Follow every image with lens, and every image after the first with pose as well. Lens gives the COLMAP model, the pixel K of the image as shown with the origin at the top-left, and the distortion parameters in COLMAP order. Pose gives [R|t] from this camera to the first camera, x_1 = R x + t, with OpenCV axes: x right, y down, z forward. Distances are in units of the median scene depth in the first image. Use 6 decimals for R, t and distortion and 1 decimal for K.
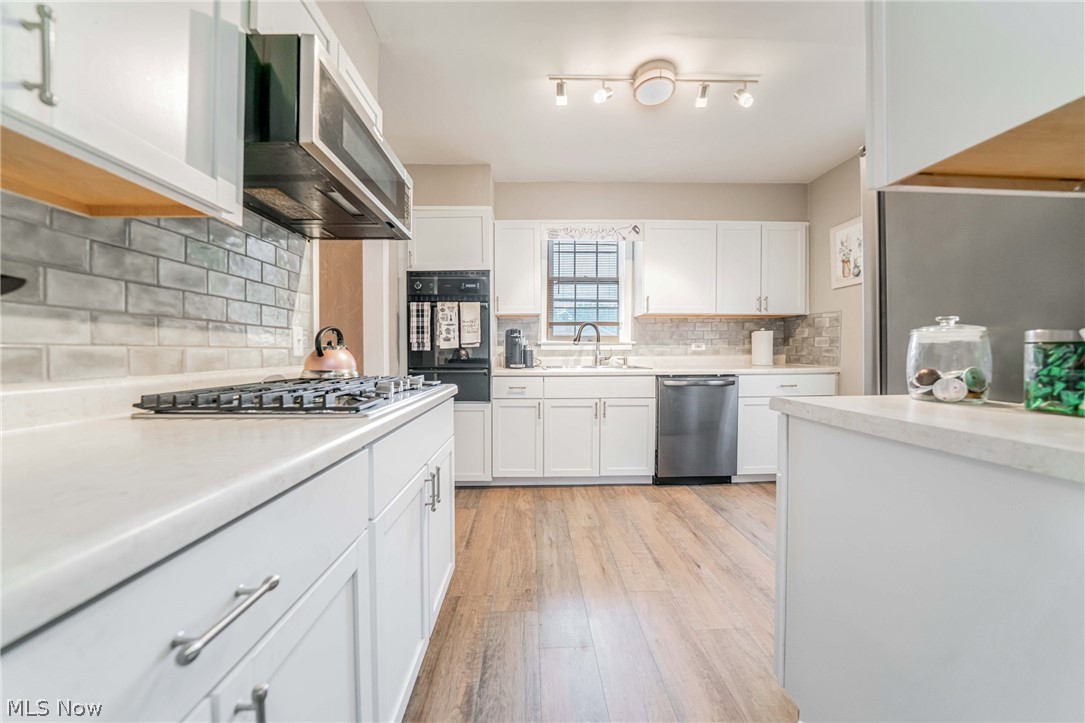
lens RADIAL K [[373.6, 0, 539.4], [0, 373.6, 351.1], [0, 0, 1]] dist [-0.008015, 0.000149]
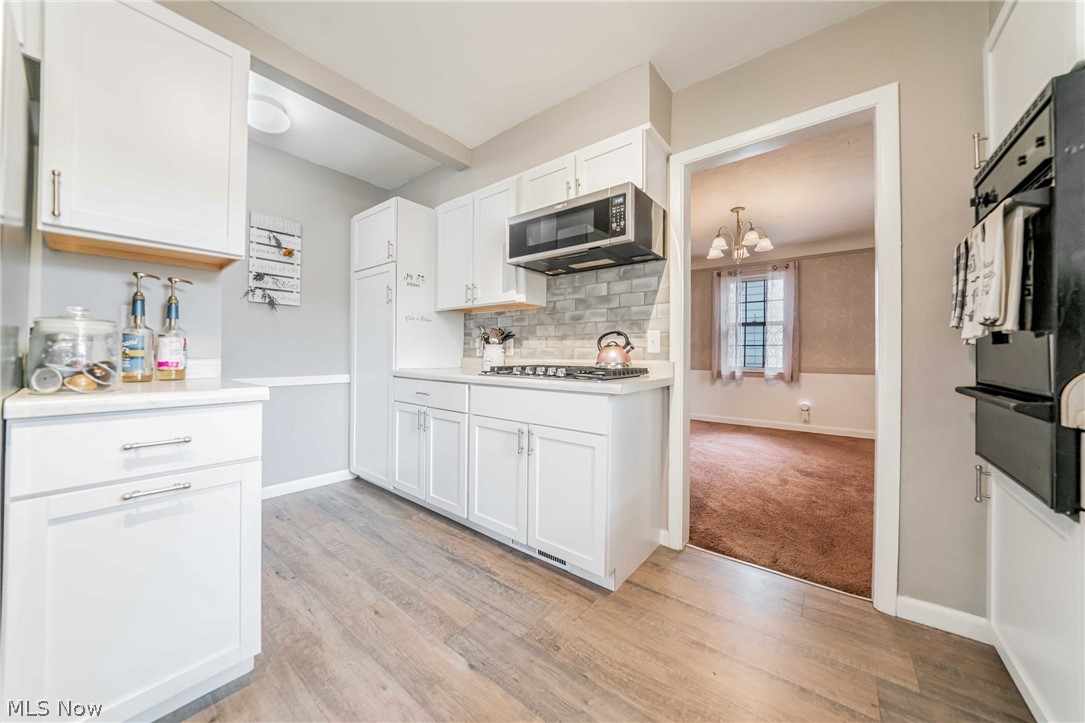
lens RADIAL K [[374.5, 0, 534.6], [0, 374.5, 353.0], [0, 0, 1]] dist [-0.008328, 0.000013]
pose [[-0.645137, -0.003047, -0.764061, 0.348092], [-0.002425, 0.999995, -0.001940, 0.009046], [0.764063, 0.000601, -0.645141, 0.844097]]
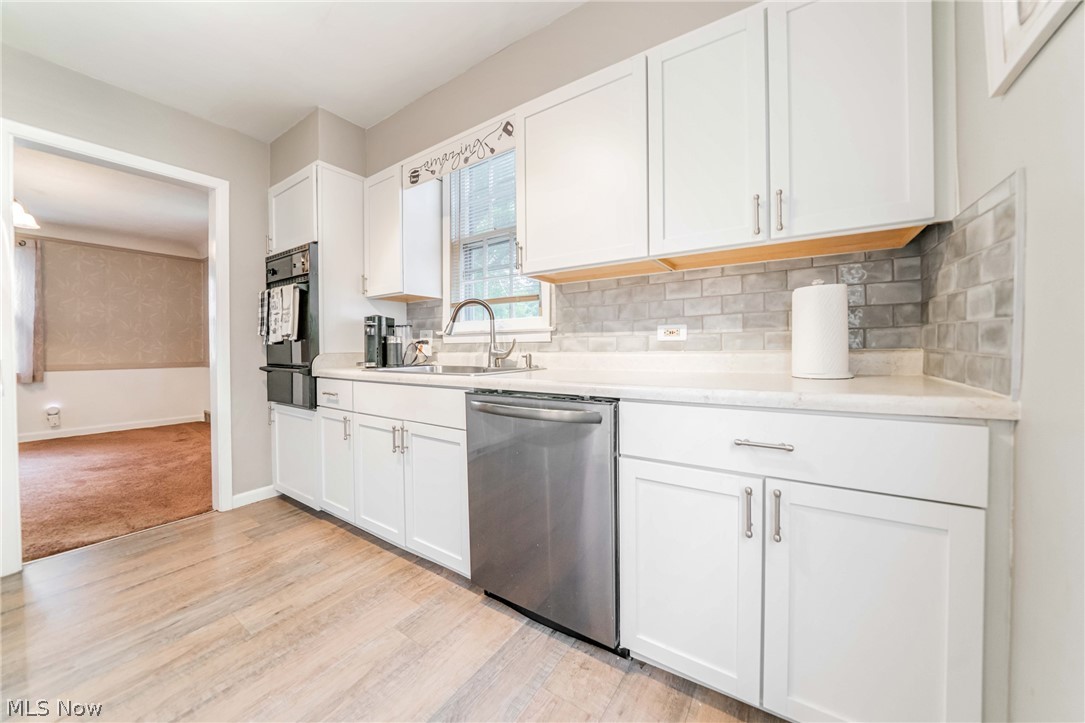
lens RADIAL K [[373.6, 0, 539.4], [0, 373.6, 351.1], [0, 0, 1]] dist [-0.008015, 0.000149]
pose [[0.815614, 0.001737, -0.578594, 0.688070], [0.005542, 0.999926, 0.010813, 0.006575], [0.578570, -0.012026, 0.815544, 0.617400]]
